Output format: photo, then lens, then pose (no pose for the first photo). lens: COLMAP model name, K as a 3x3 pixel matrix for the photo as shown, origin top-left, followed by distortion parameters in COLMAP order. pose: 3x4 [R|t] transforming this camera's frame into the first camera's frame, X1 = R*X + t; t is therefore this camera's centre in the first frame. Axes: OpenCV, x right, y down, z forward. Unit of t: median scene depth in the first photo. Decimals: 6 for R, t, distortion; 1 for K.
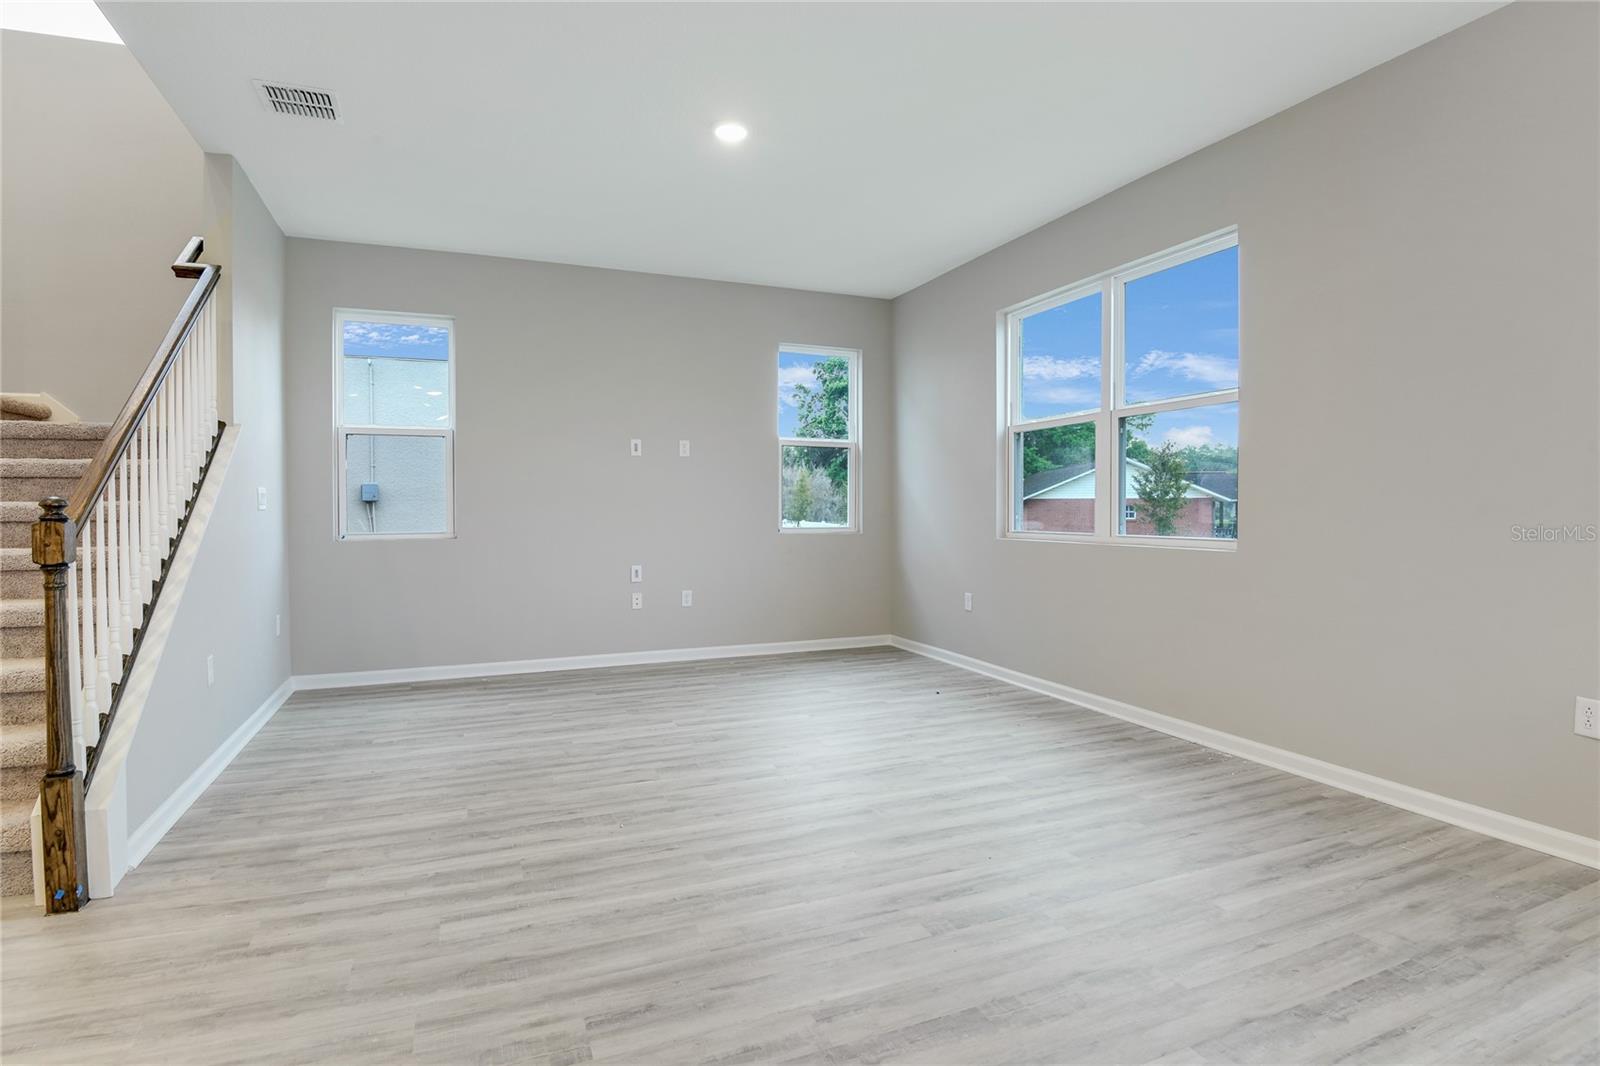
lens RADIAL K [[822.4, 0, 806.6], [0, 822.4, 526.6], [0, 0, 1]] dist [-0.025075, -0.000717]
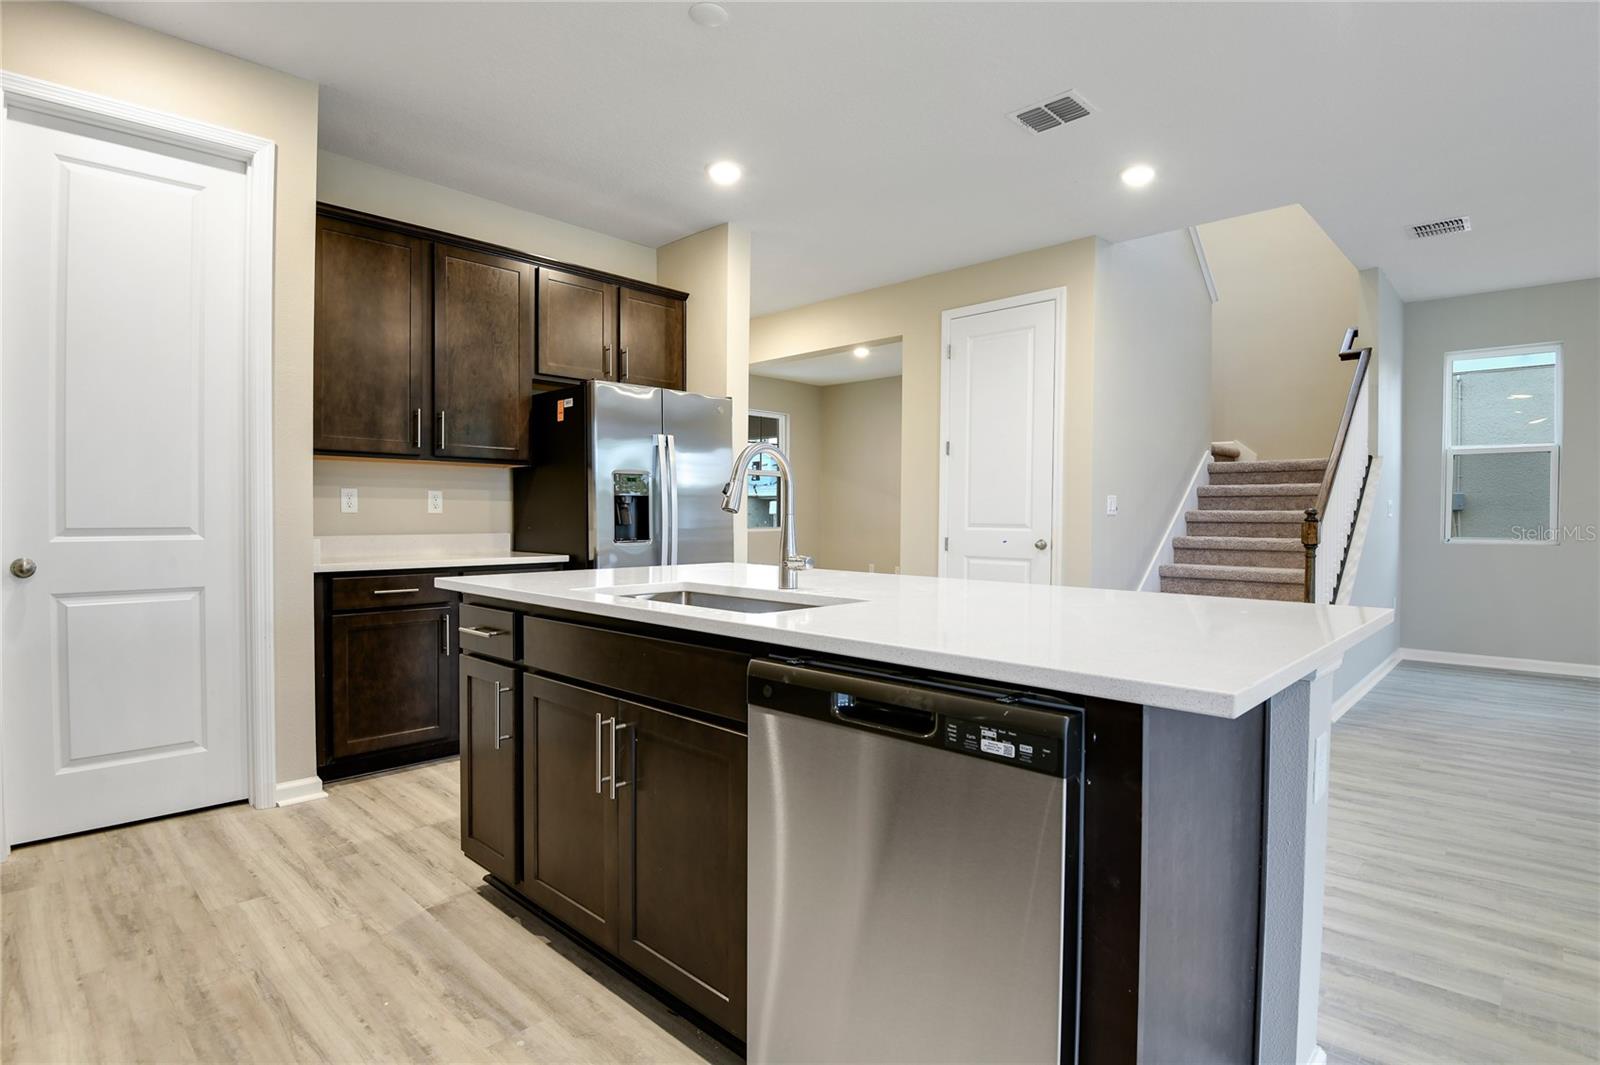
lens RADIAL K [[822.4, 0, 806.7], [0, 822.4, 531.0], [0, 0, 1]] dist [-0.025075, -0.000717]
pose [[0.409316, 0.019985, -0.912174, 0.192408], [-0.025408, 0.999622, 0.010500, 0.015447], [0.912039, 0.018879, 0.409669, -0.511946]]
